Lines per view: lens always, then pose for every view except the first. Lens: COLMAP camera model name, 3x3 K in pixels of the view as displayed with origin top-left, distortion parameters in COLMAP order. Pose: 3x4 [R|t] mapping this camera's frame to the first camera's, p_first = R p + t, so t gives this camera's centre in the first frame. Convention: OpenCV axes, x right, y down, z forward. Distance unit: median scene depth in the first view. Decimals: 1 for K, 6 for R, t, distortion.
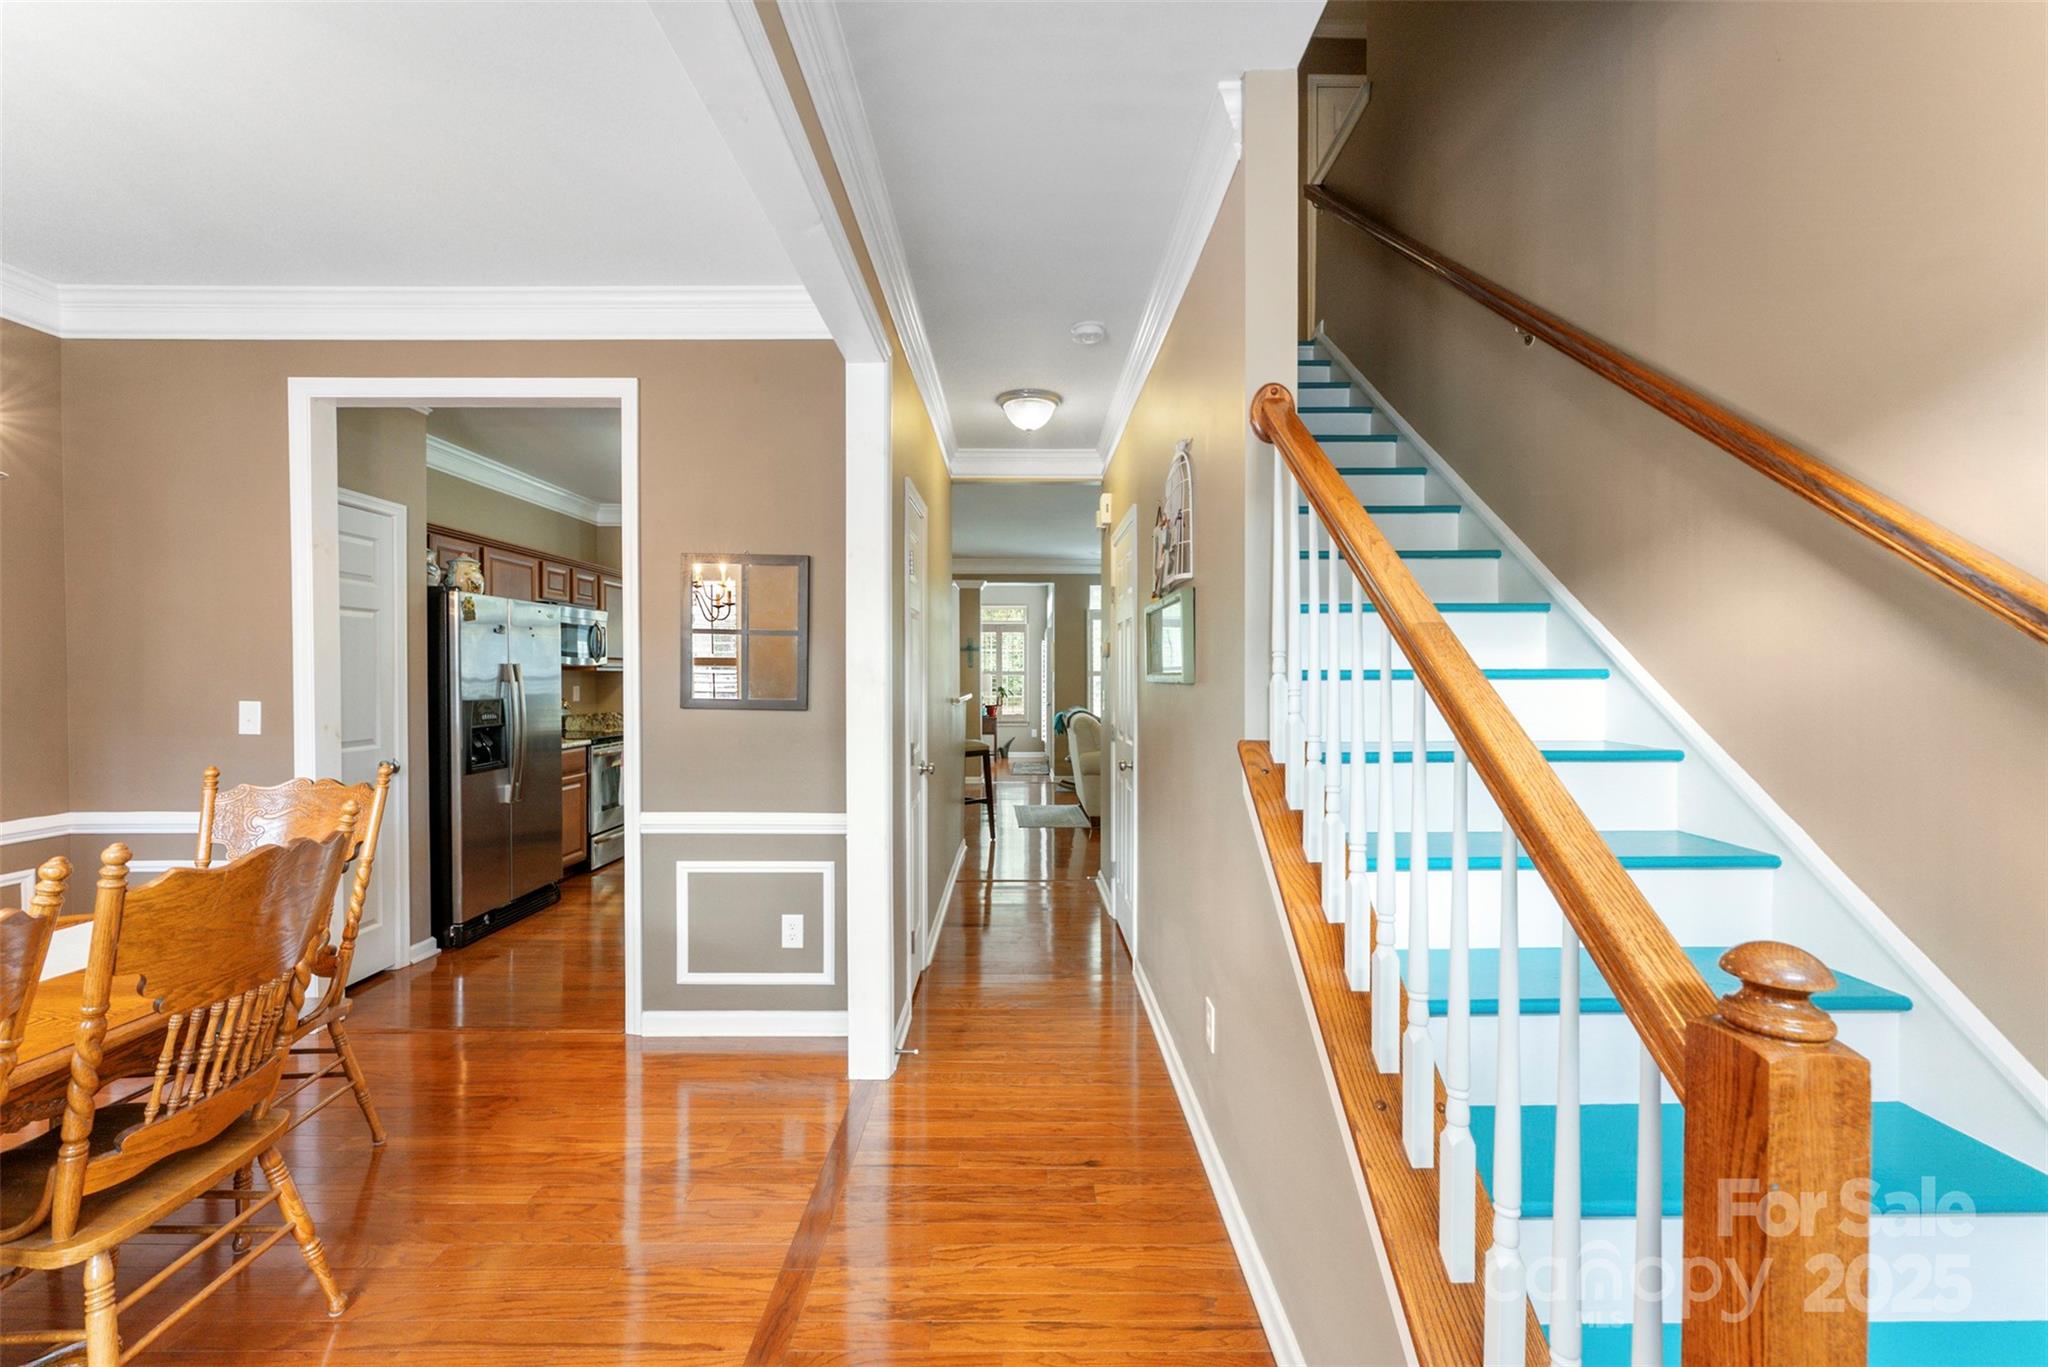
lens RADIAL K [[821.4, 0, 1016.2], [0, 821.4, 680.4], [0, 0, 1]] dist [-0.000760, -0.000171]
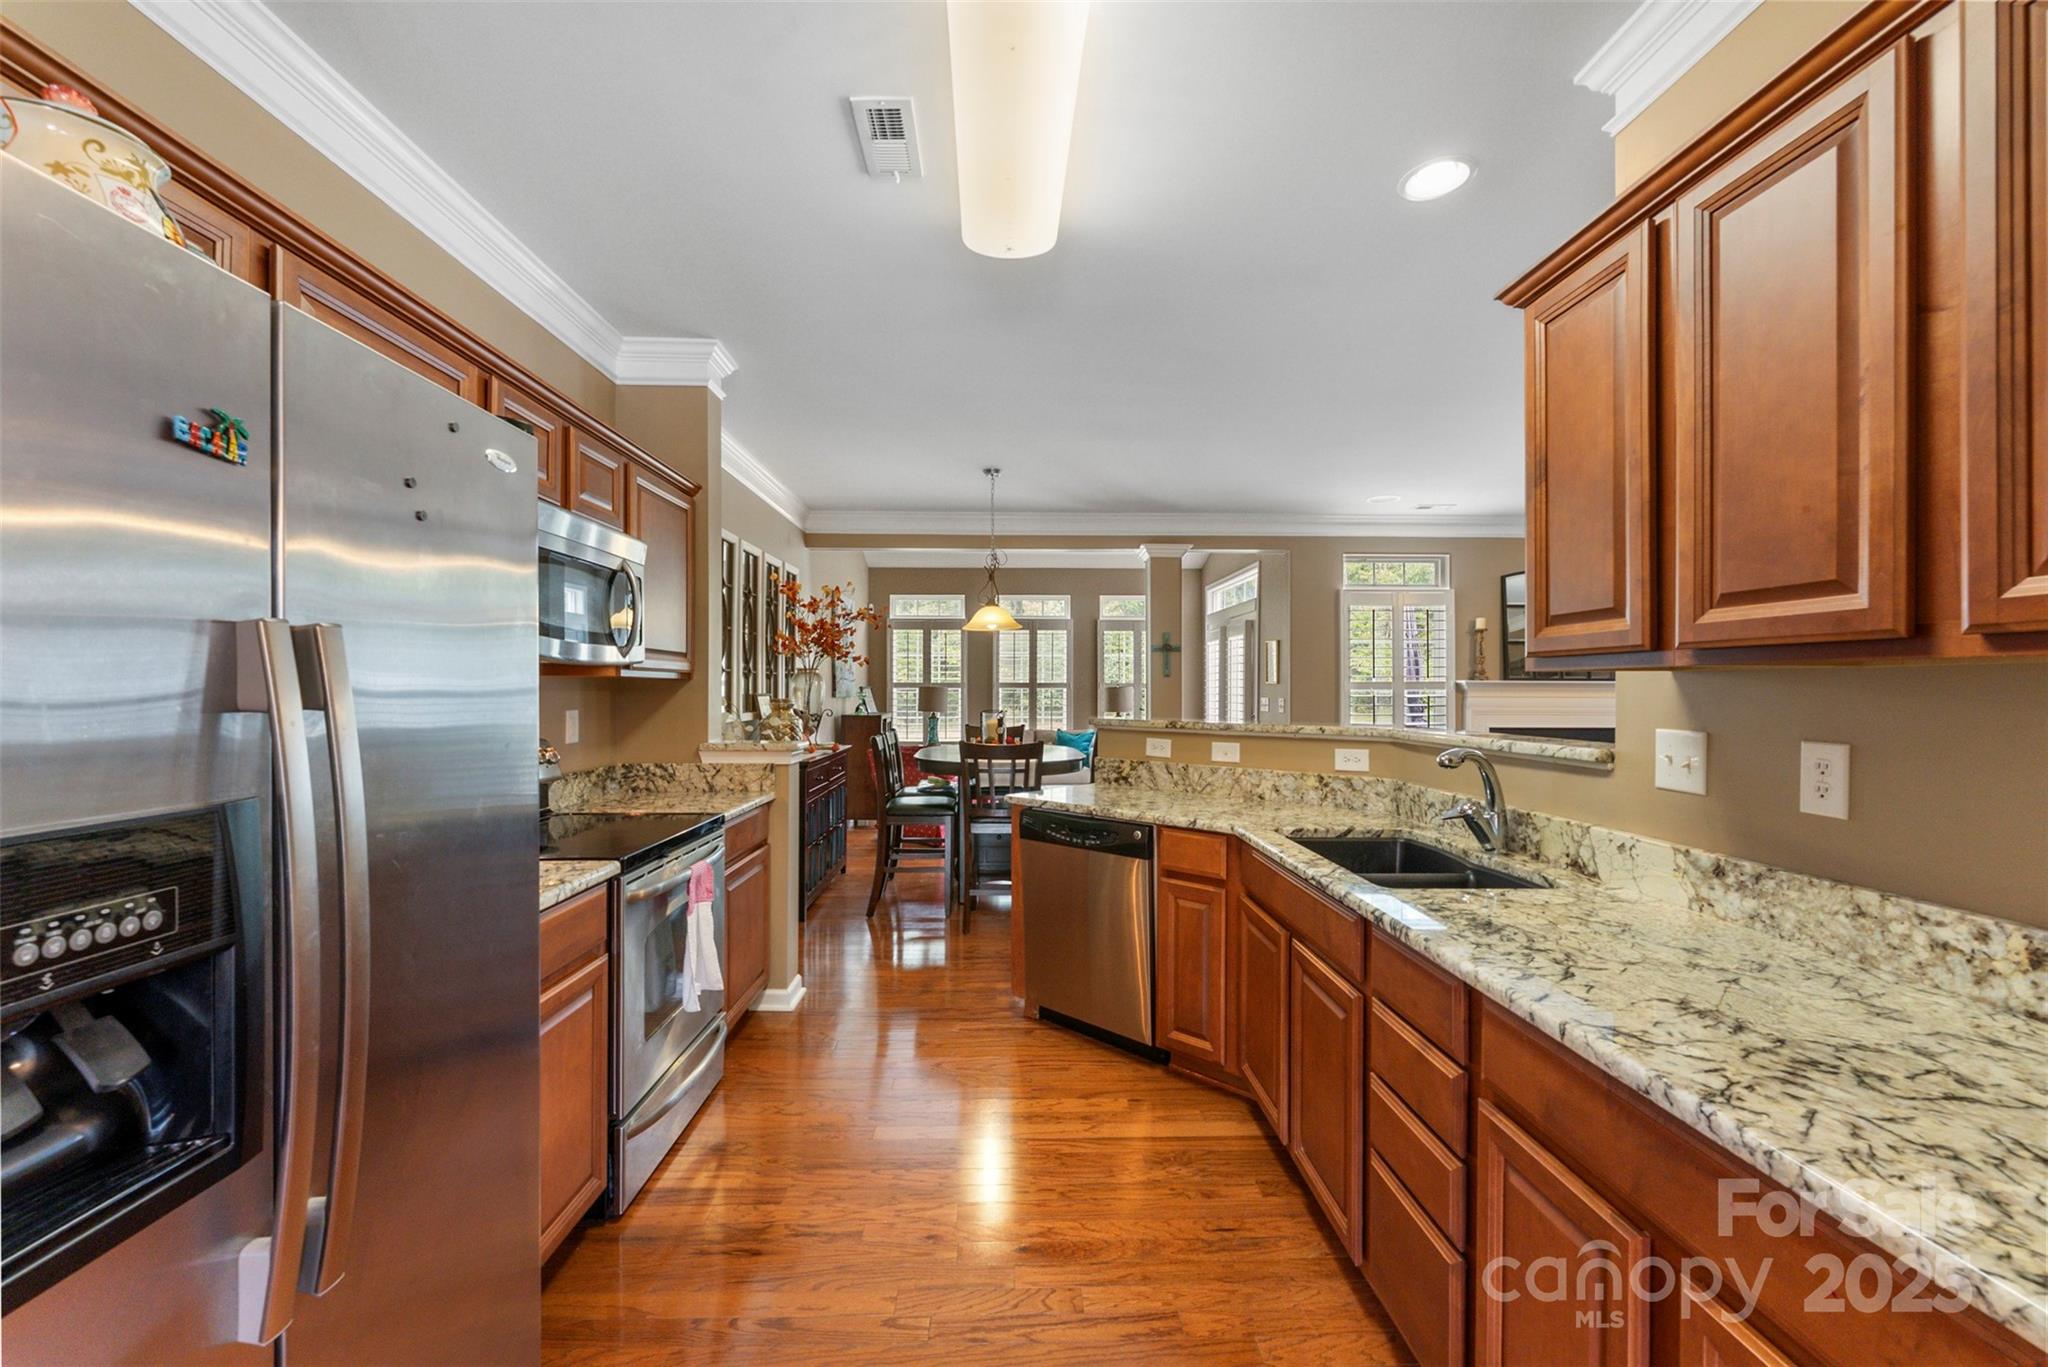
lens RADIAL K [[821.4, 0, 1025.7], [0, 821.4, 688.1], [0, 0, 1]] dist [-0.000760, -0.000171]
pose [[0.999588, 0.001925, 0.028653, -0.536593], [-0.001682, 0.999962, -0.008513, -0.003197], [-0.028668, 0.008461, 0.999553, 0.969849]]
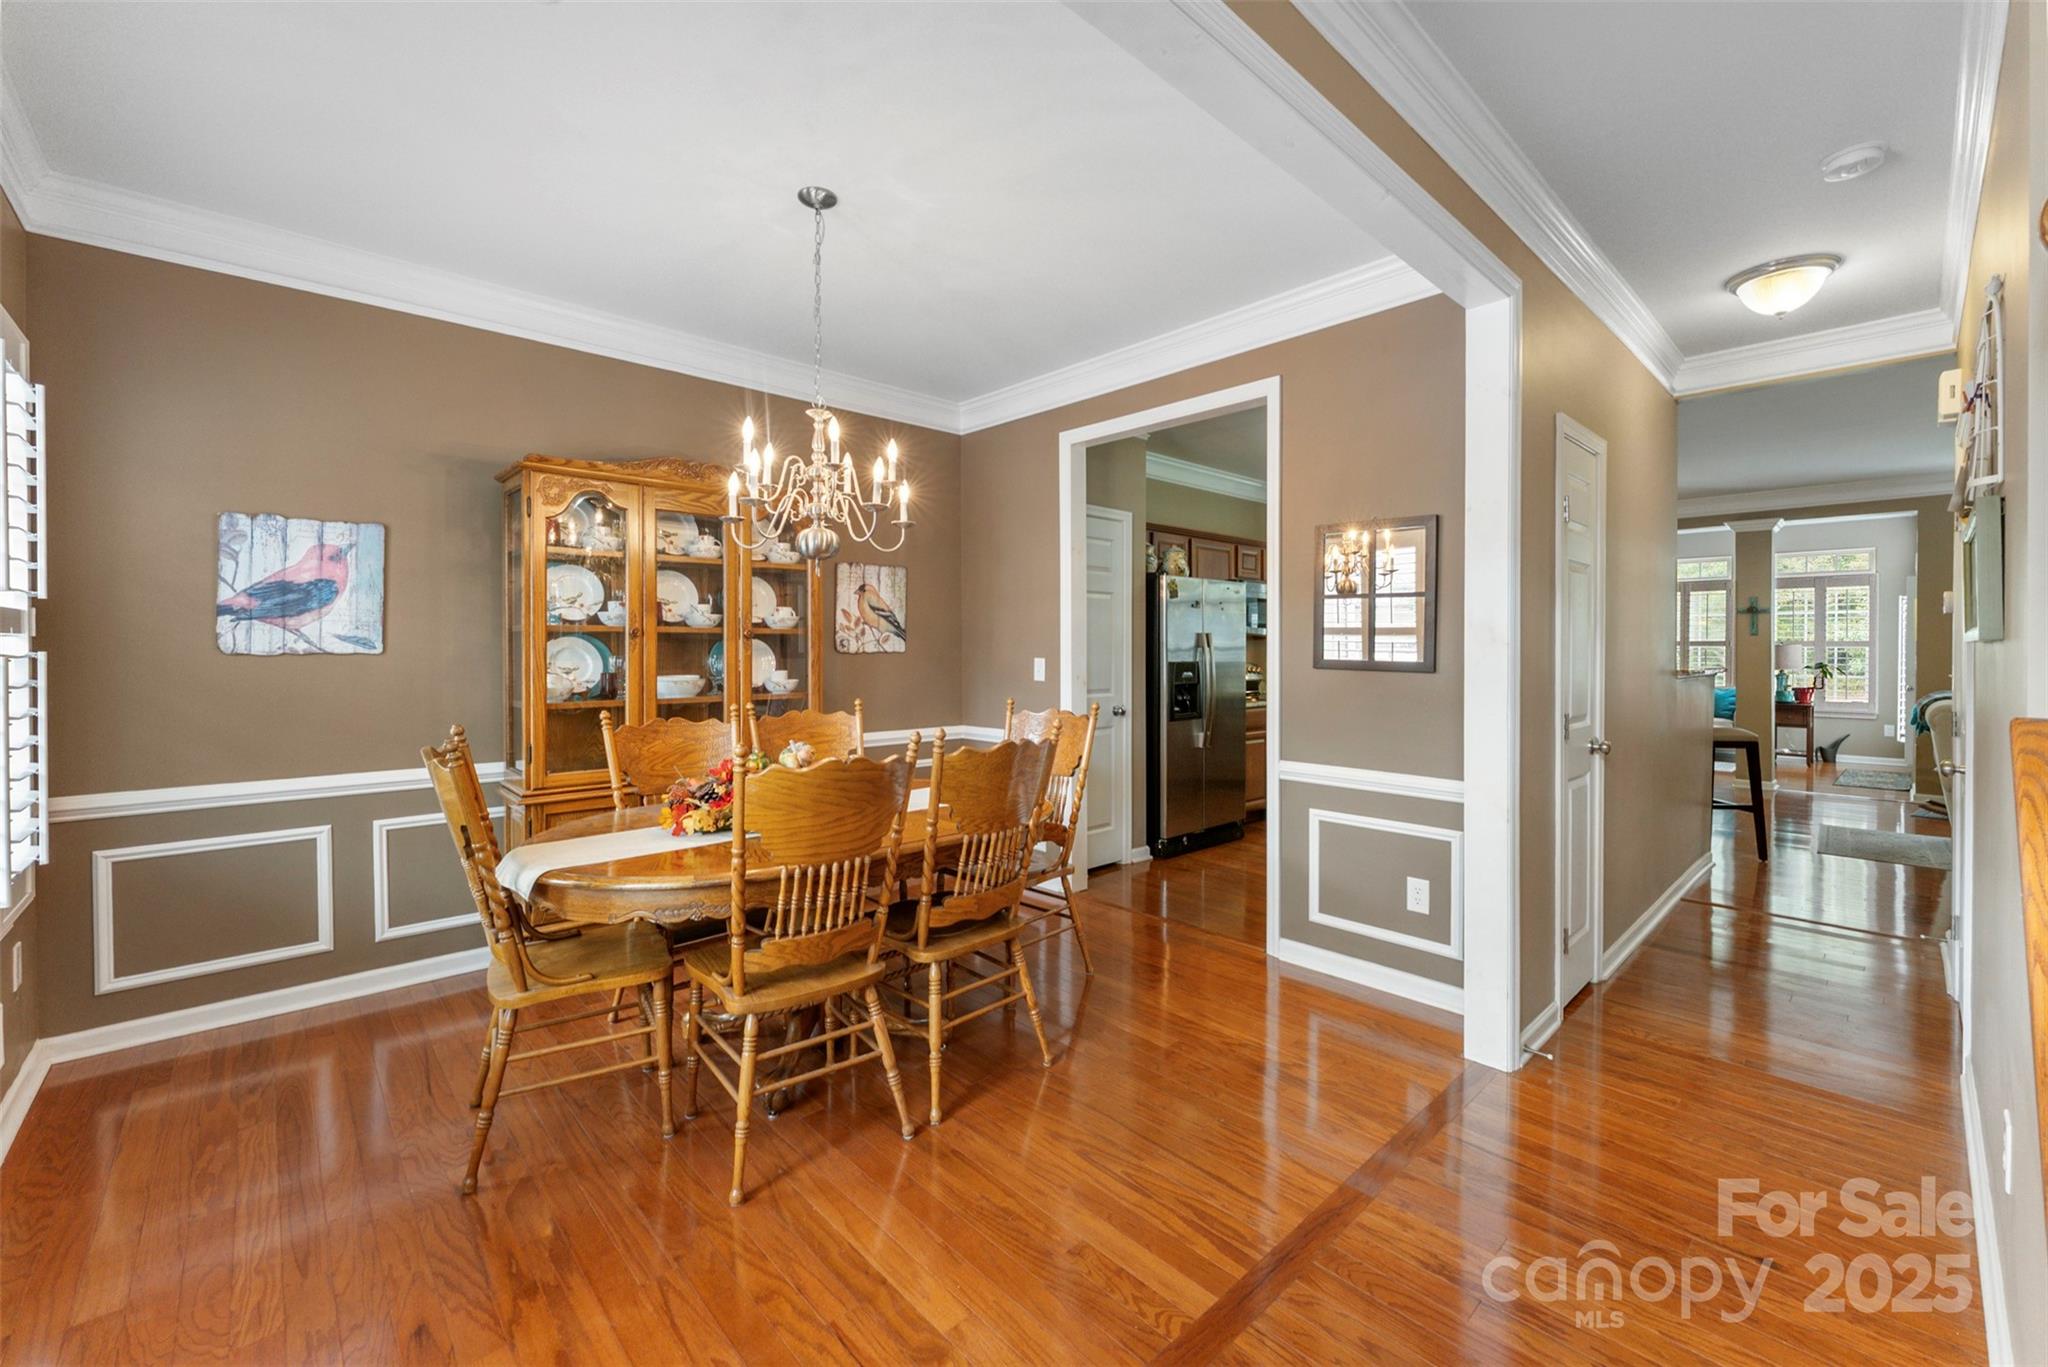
lens RADIAL K [[821.4, 0, 1024.0], [0, 821.4, 653.2], [0, 0, 1]] dist [-0.000760, -0.000171]
pose [[0.683500, 0.006238, -0.729924, 0.103448], [-0.007374, 0.999971, 0.001641, 0.011904], [0.729913, 0.004261, 0.683527, -0.022772]]
